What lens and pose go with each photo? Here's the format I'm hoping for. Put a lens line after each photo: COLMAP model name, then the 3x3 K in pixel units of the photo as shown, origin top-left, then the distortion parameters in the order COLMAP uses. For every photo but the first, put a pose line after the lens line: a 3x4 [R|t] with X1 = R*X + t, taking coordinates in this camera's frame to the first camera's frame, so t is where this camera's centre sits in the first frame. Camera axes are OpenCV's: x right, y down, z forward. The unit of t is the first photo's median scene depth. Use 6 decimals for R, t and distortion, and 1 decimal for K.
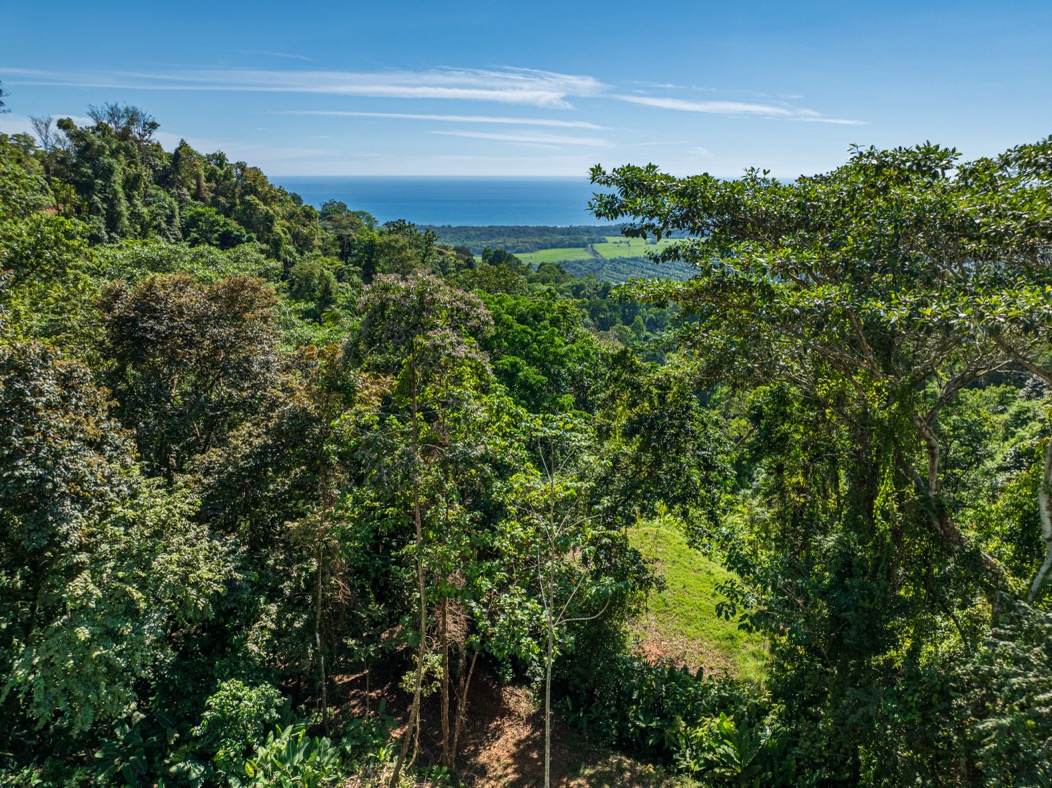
lens RADIAL K [[742.7, 0, 526.0], [0, 742.7, 394.0], [0, 0, 1]] dist [-0.054101, 0.026818]
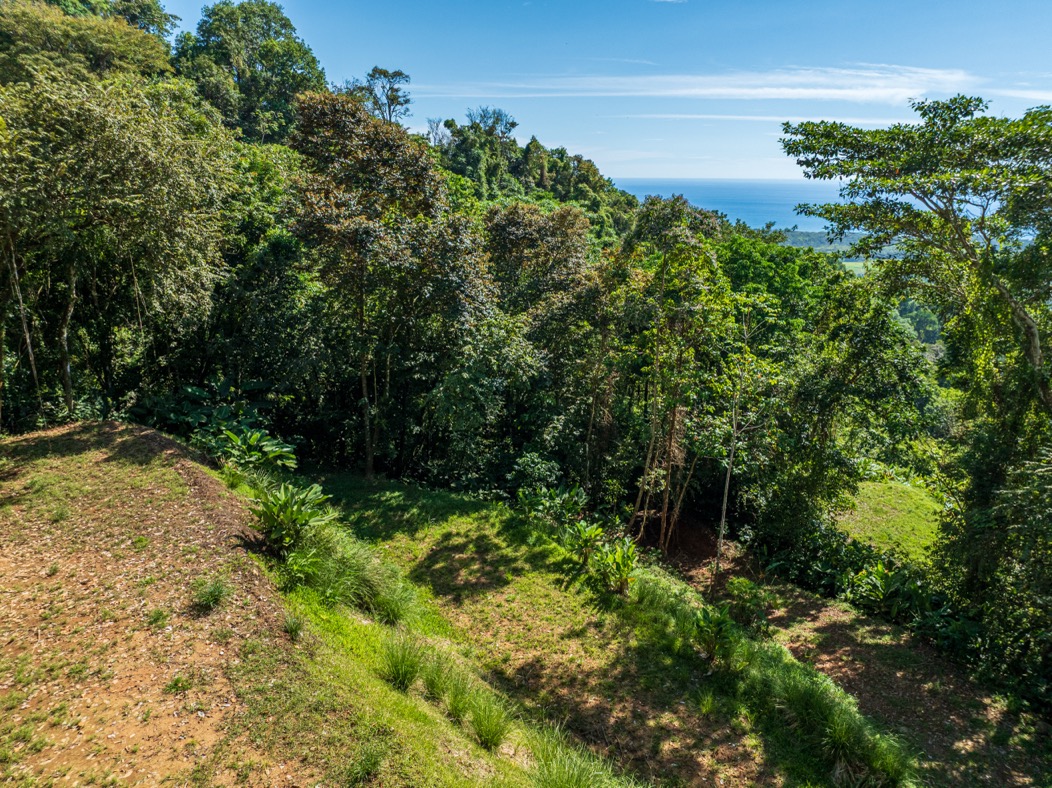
lens RADIAL K [[742.7, 0, 526.0], [0, 742.7, 394.0], [0, 0, 1]] dist [-0.054101, 0.026818]
pose [[0.911866, 0.116718, -0.393545, 0.047133], [-0.118051, 0.992787, 0.020912, 0.052301], [0.393147, 0.027389, 0.919068, -0.112843]]
